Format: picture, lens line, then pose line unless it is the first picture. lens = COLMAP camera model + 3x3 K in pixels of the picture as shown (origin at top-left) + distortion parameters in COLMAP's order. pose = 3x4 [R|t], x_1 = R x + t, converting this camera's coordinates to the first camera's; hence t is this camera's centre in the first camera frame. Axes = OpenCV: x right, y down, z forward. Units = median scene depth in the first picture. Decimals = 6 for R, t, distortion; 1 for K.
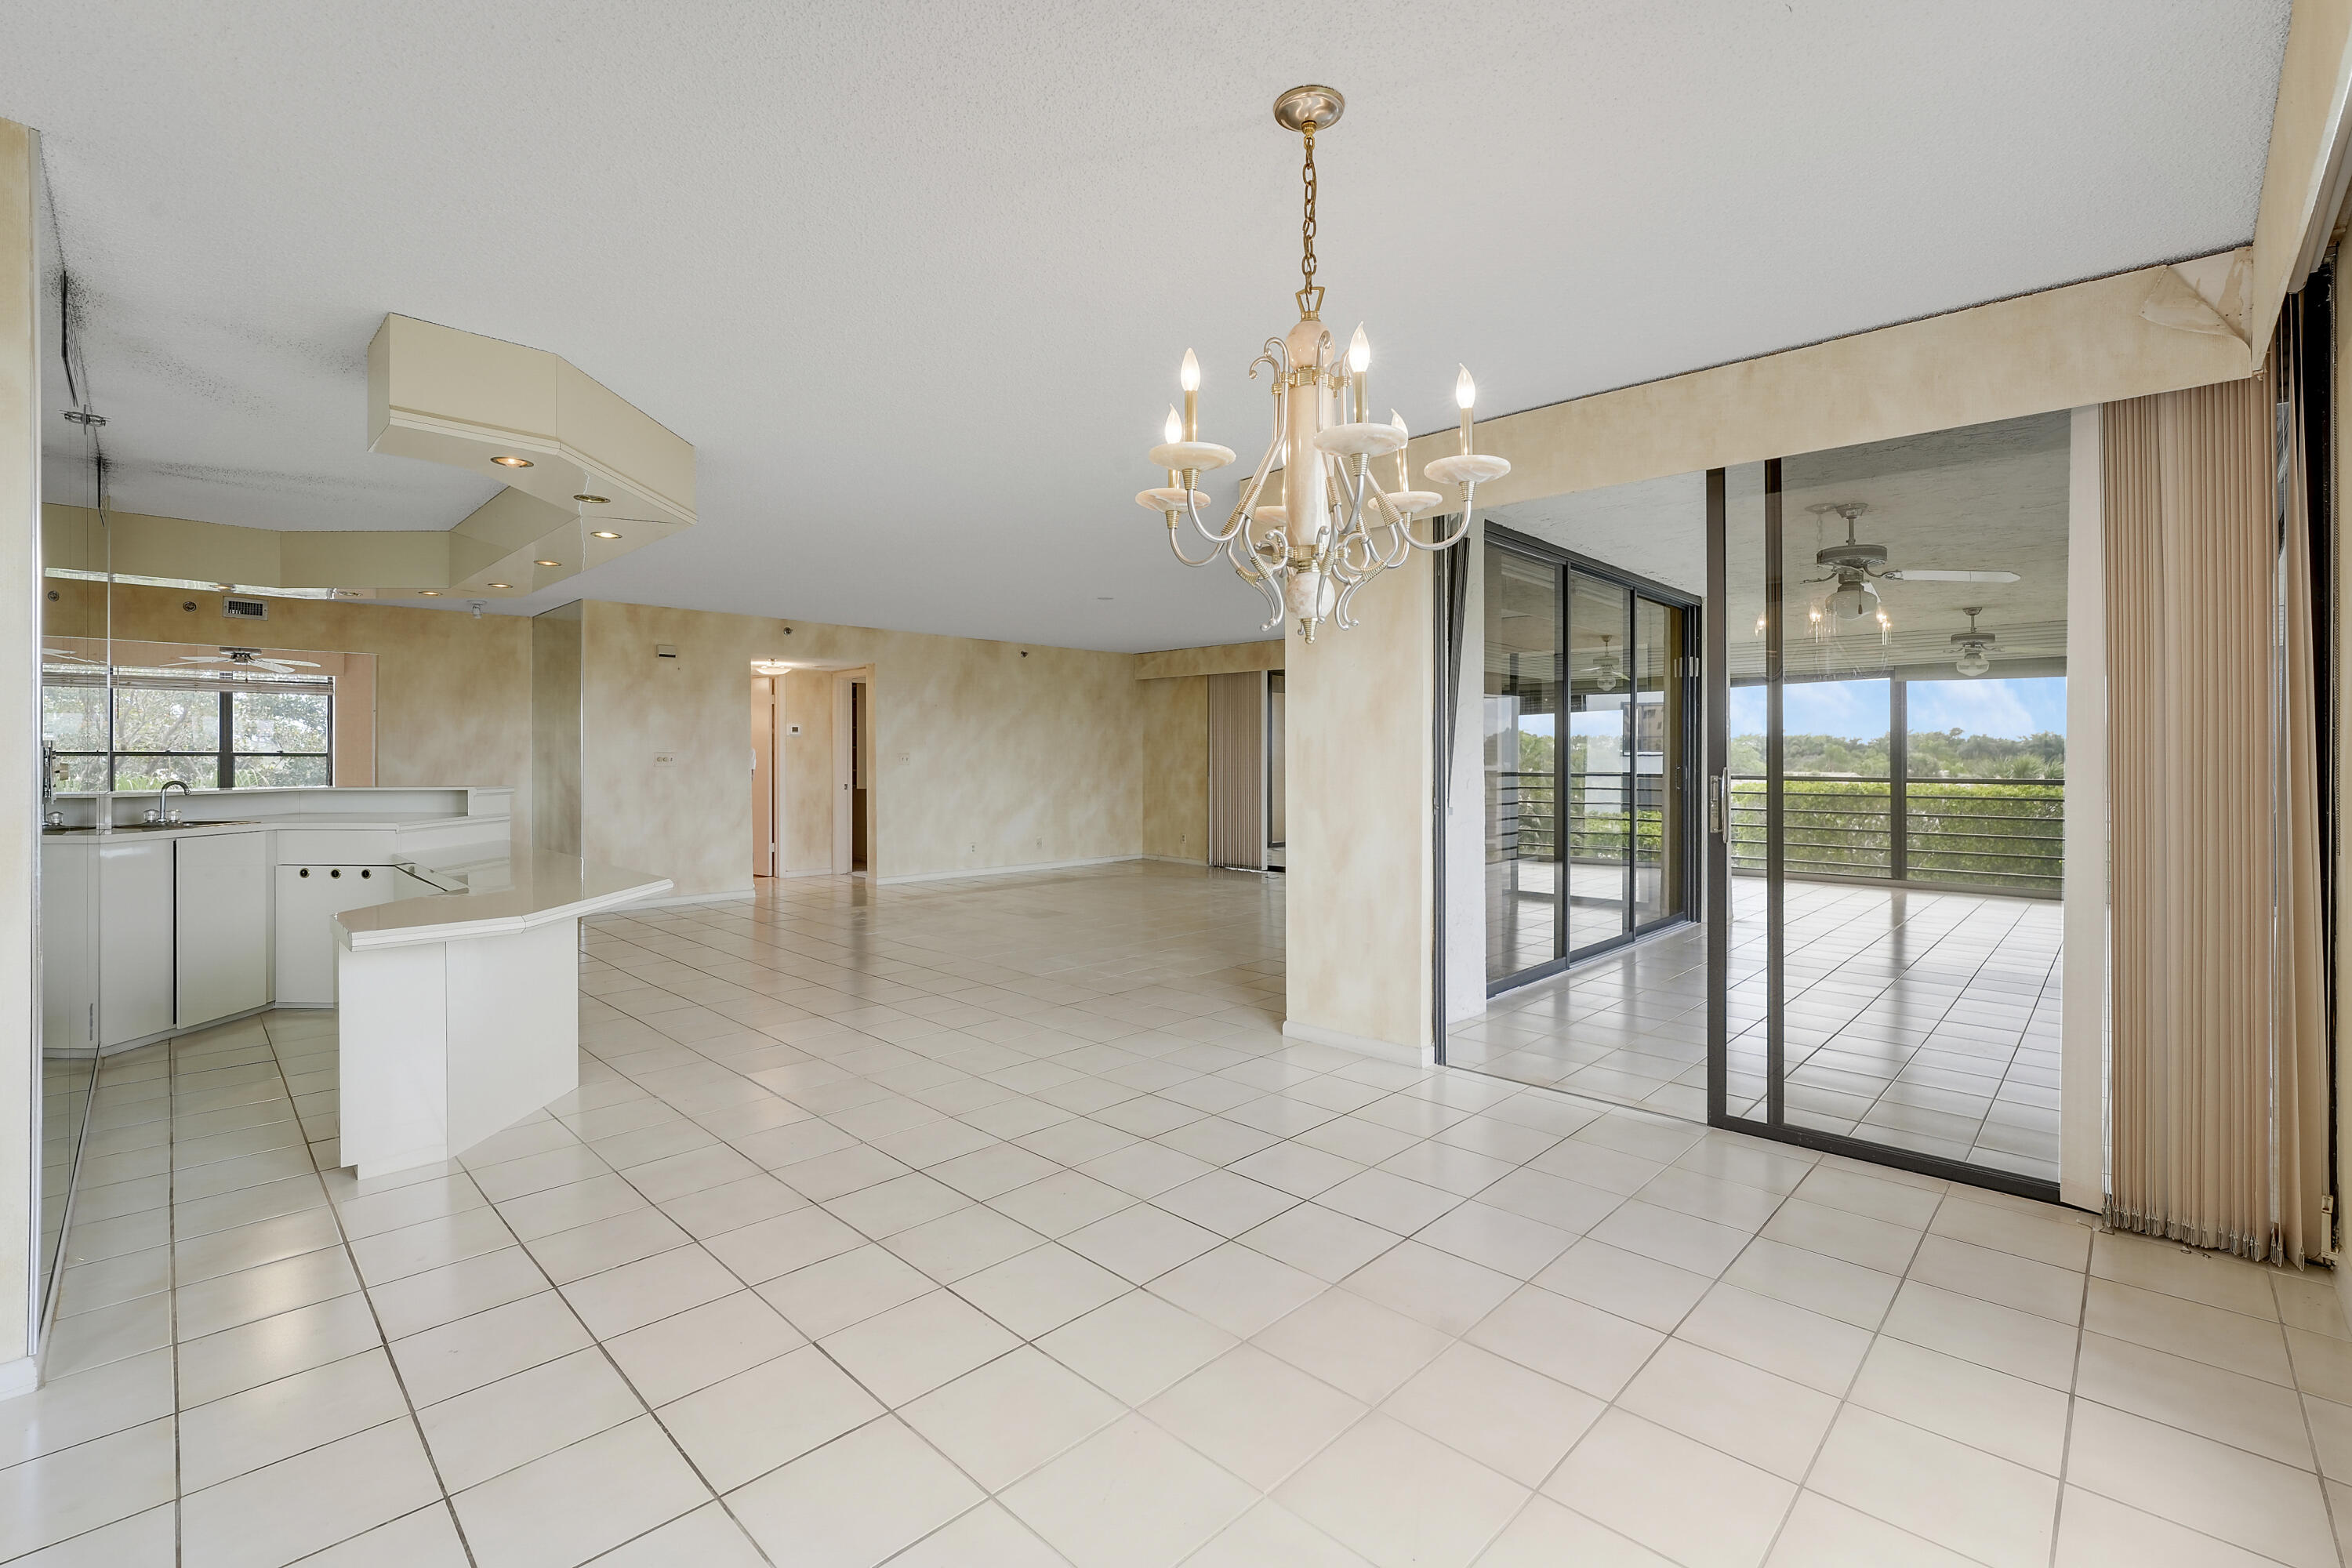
lens RADIAL K [[1024.7, 0, 1171.3], [0, 1024.7, 758.2], [0, 0, 1]] dist [-0.017828, -0.000837]
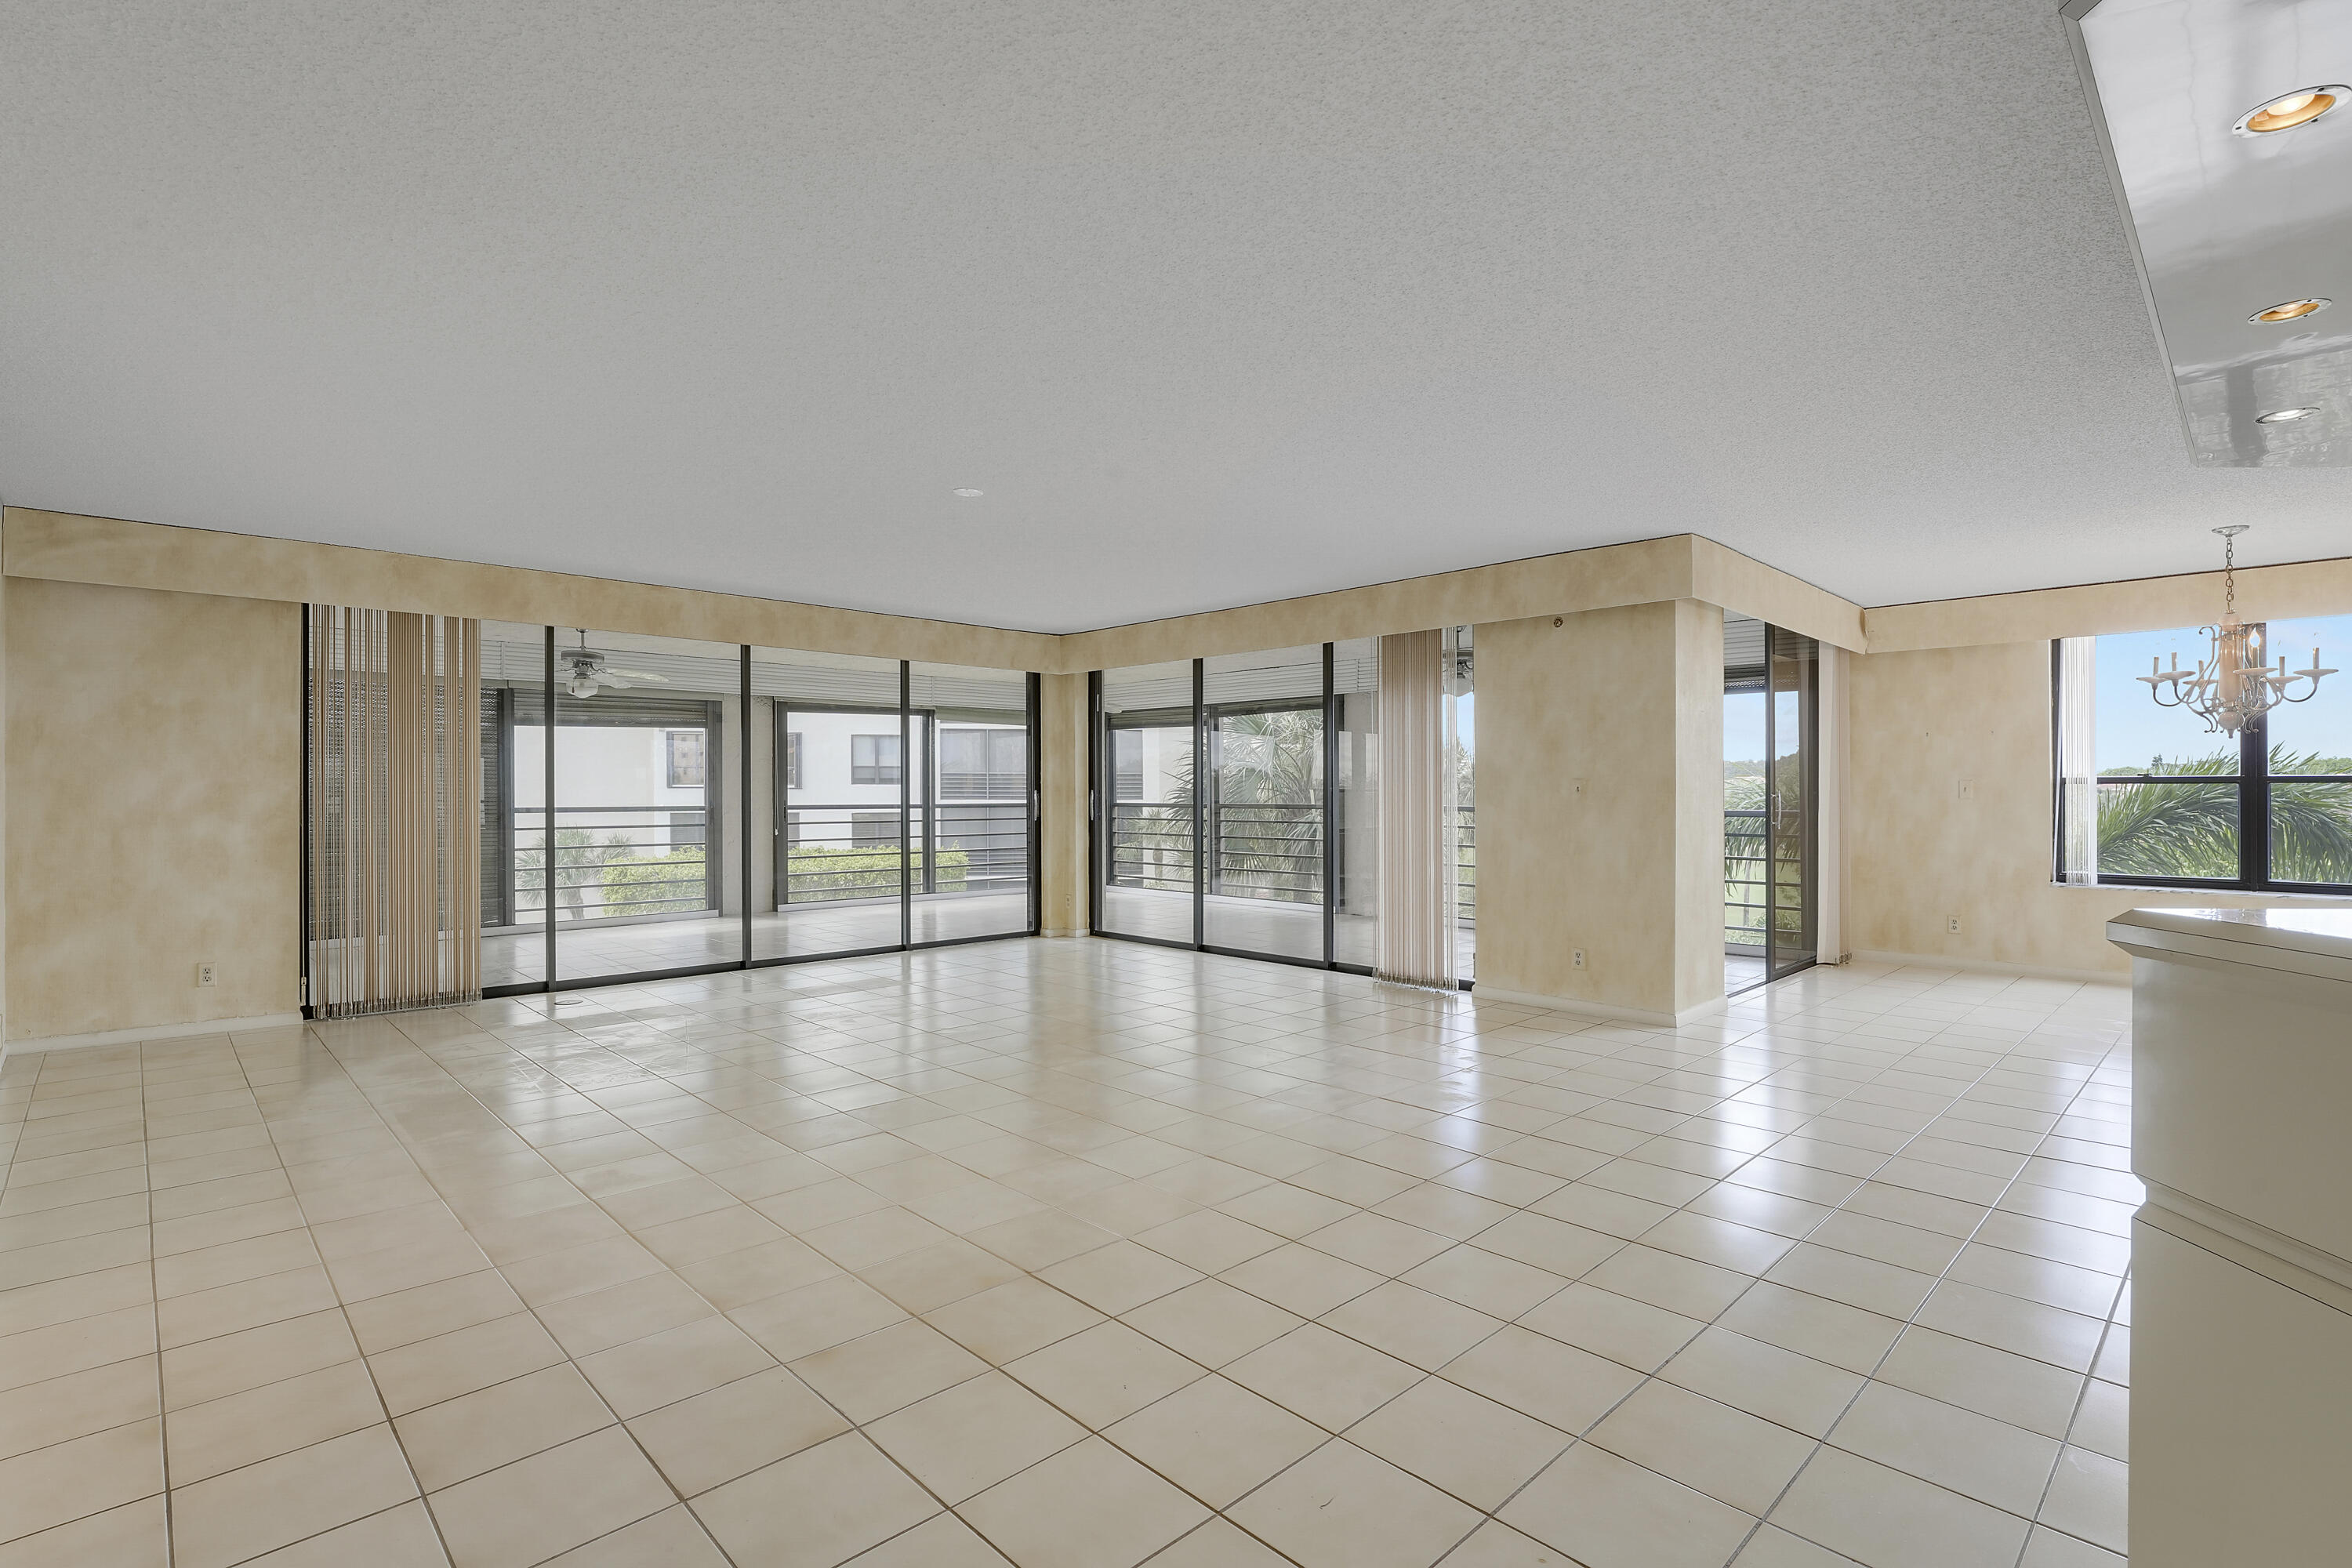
lens RADIAL K [[1106.8, 0, 1180.2], [0, 1106.8, 786.5], [0, 0, 1]] dist [-0.010402, 0.000485]
pose [[0.019136, 0.000443, 0.999817, -0.436222], [0.002163, 0.999998, -0.000485, 0.001035], [-0.999815, 0.002171, 0.019135, 0.586893]]
